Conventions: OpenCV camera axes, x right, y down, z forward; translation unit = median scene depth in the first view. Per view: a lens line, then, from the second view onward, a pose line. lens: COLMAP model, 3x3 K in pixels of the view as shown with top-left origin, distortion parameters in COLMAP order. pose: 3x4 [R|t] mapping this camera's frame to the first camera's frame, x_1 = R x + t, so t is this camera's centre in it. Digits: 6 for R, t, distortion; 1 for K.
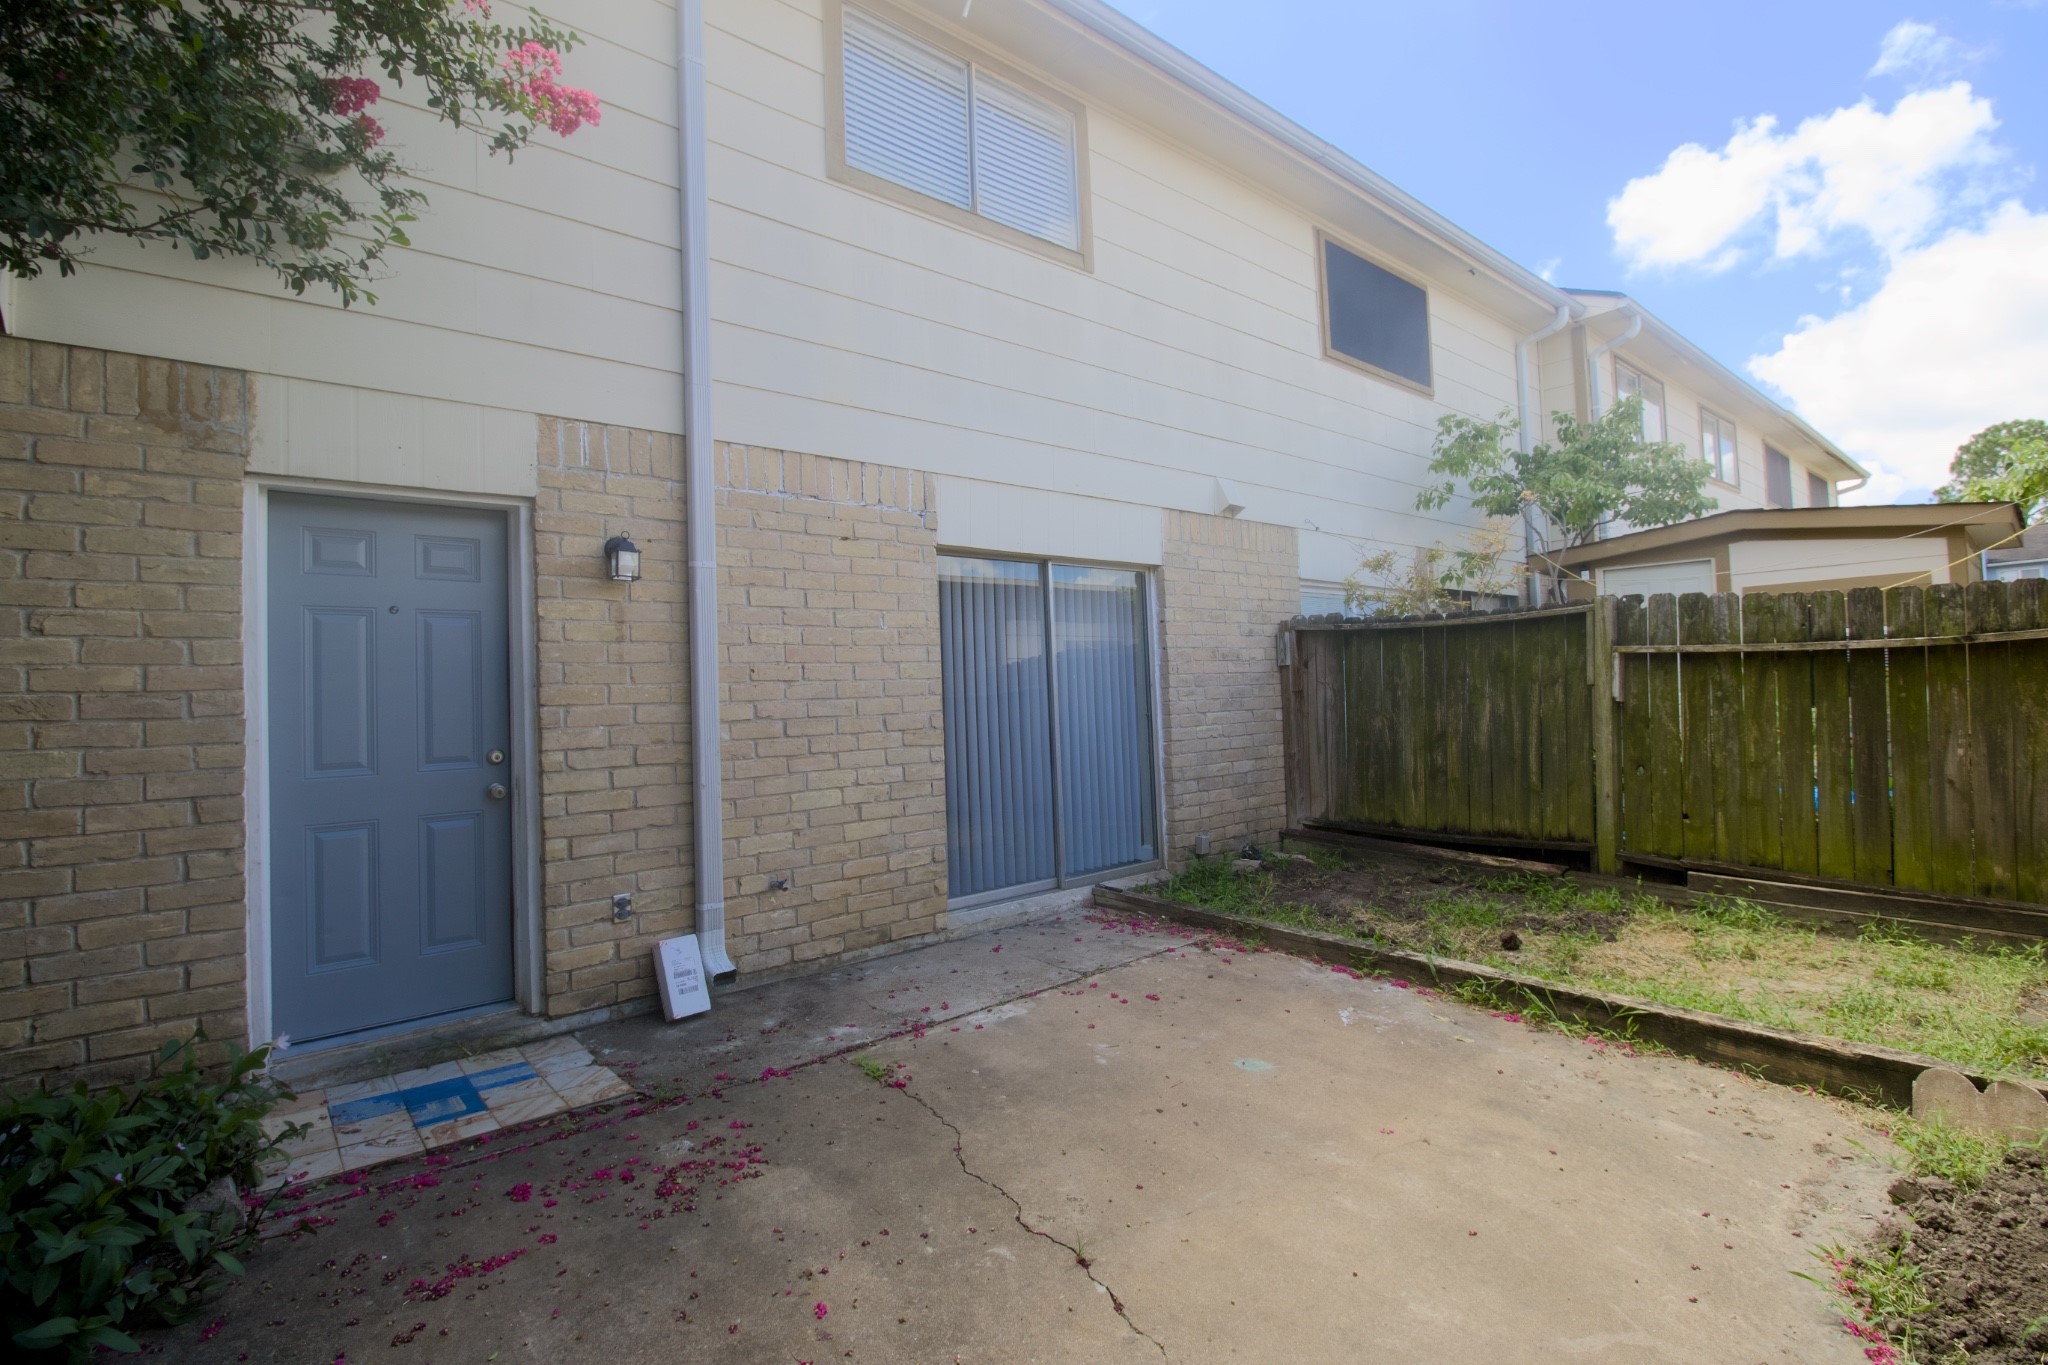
lens RADIAL K [[943.8, 0, 1036.5], [0, 943.8, 678.0], [0, 0, 1]] dist [-0.005895, -0.007031]
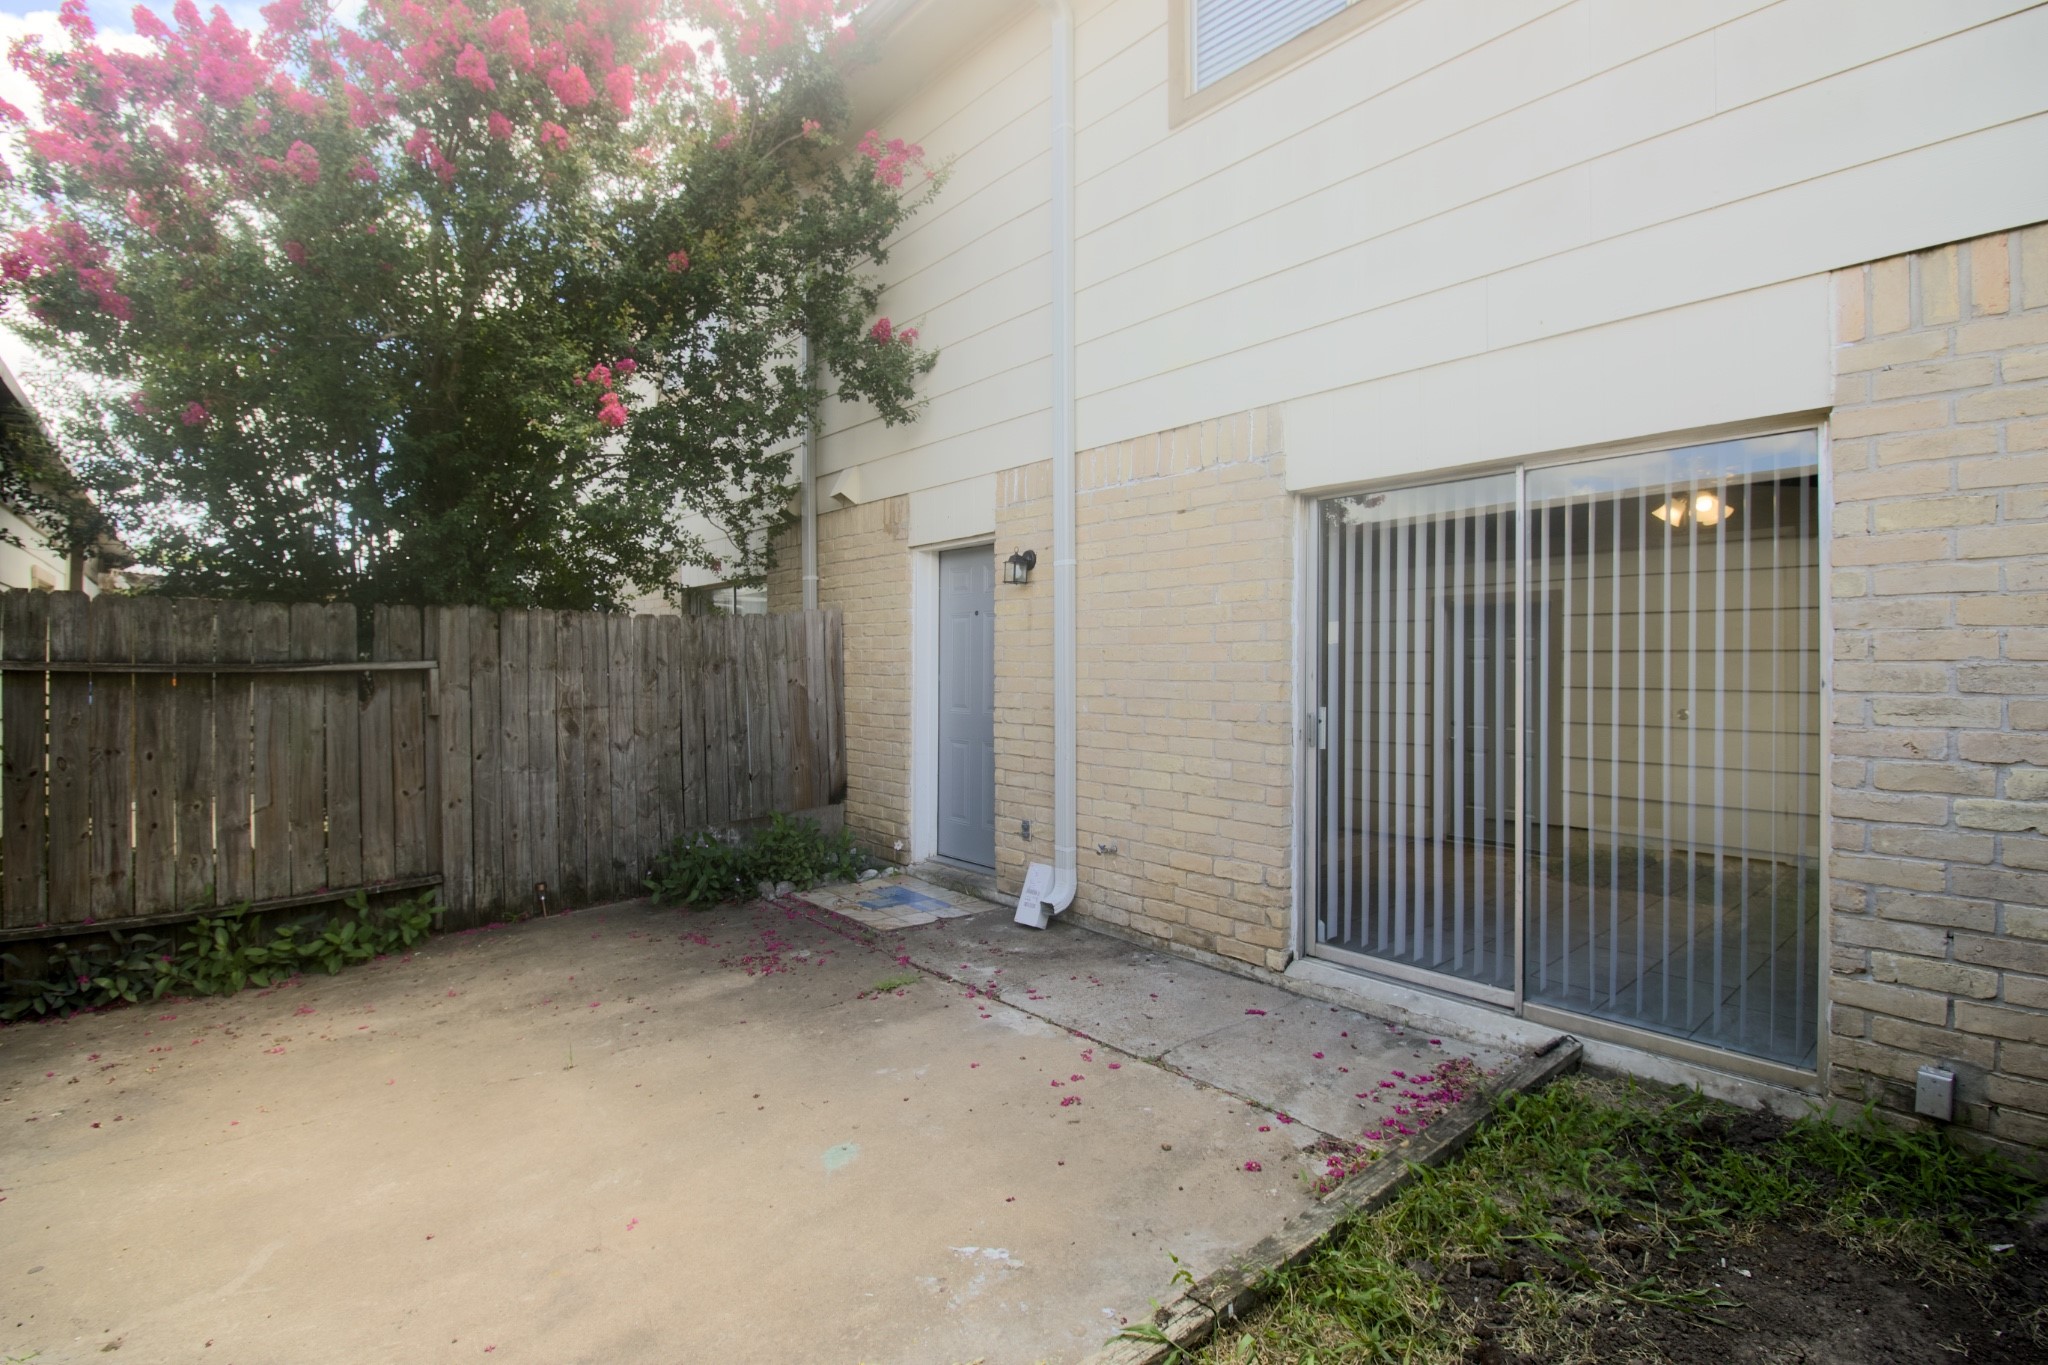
lens RADIAL K [[943.8, 0, 1035.2], [0, 943.8, 673.9], [0, 0, 1]] dist [-0.005895, -0.007031]
pose [[0.014121, 0.046648, -0.998812, 0.883595], [0.019254, 0.998713, 0.046916, -0.038806], [0.999715, -0.019893, 0.013205, 0.997067]]
